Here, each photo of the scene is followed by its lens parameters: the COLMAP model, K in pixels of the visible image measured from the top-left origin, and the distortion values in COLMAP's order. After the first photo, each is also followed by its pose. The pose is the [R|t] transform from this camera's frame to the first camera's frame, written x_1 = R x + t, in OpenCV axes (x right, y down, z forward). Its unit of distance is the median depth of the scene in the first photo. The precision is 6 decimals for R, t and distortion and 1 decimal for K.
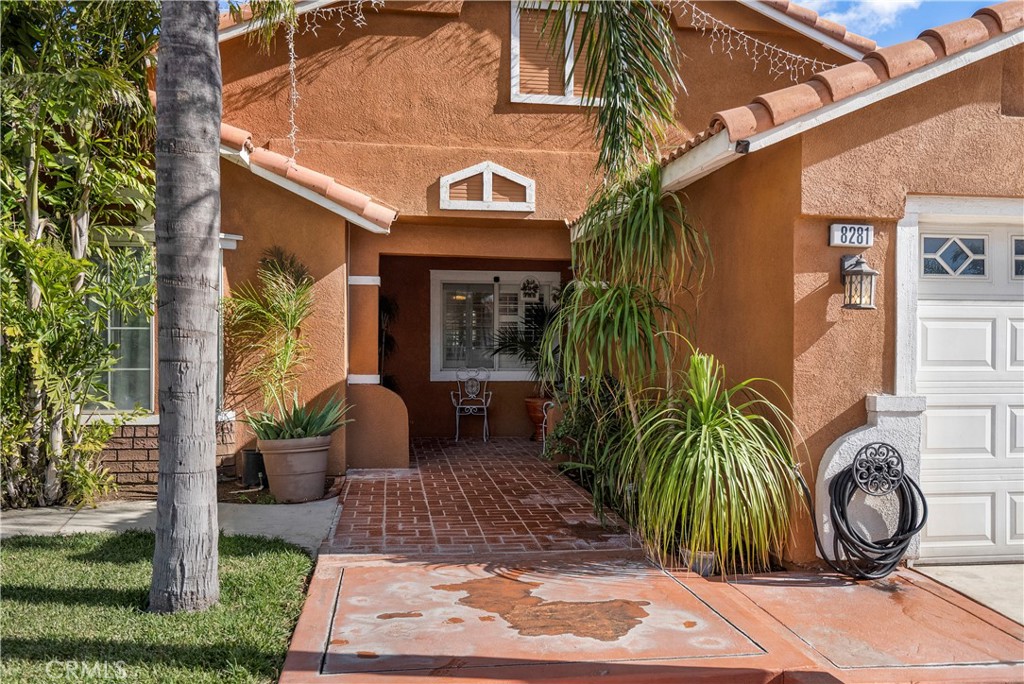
lens RADIAL K [[851.6, 0, 512.3], [0, 851.6, 356.8], [0, 0, 1]] dist [0.019126, 0.001436]
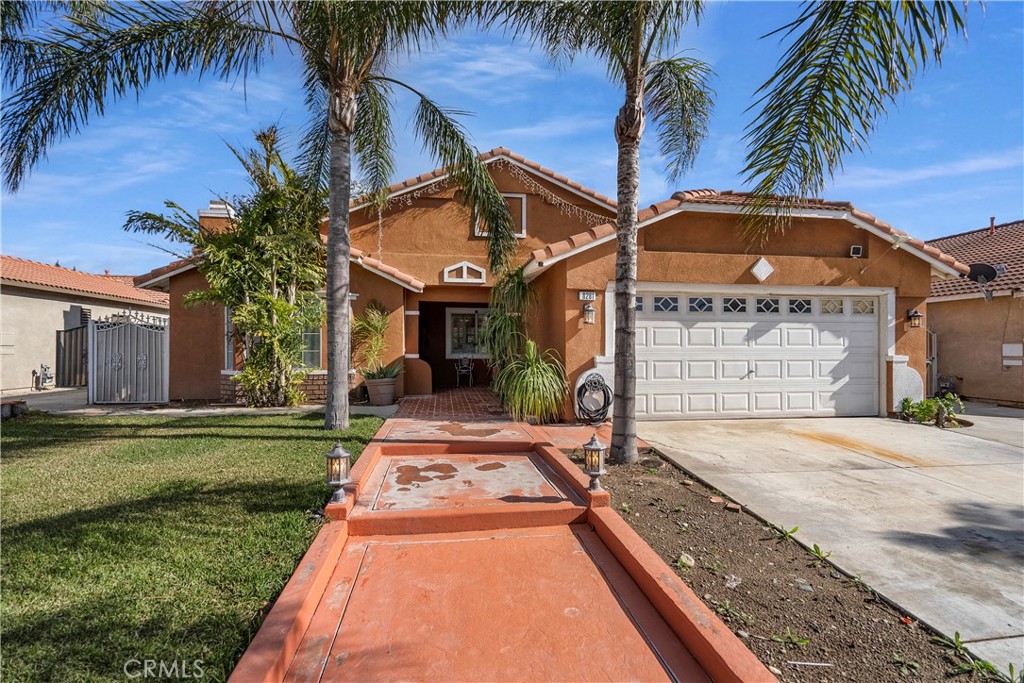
lens RADIAL K [[469.2, 0, 511.8], [0, 469.2, 348.7], [0, 0, 1]] dist [-0.002027, -0.000175]
pose [[0.999992, -0.003234, 0.002493, 0.109929], [0.003260, 0.999941, -0.010367, 0.025040], [-0.002459, 0.010375, 0.999943, -0.316386]]
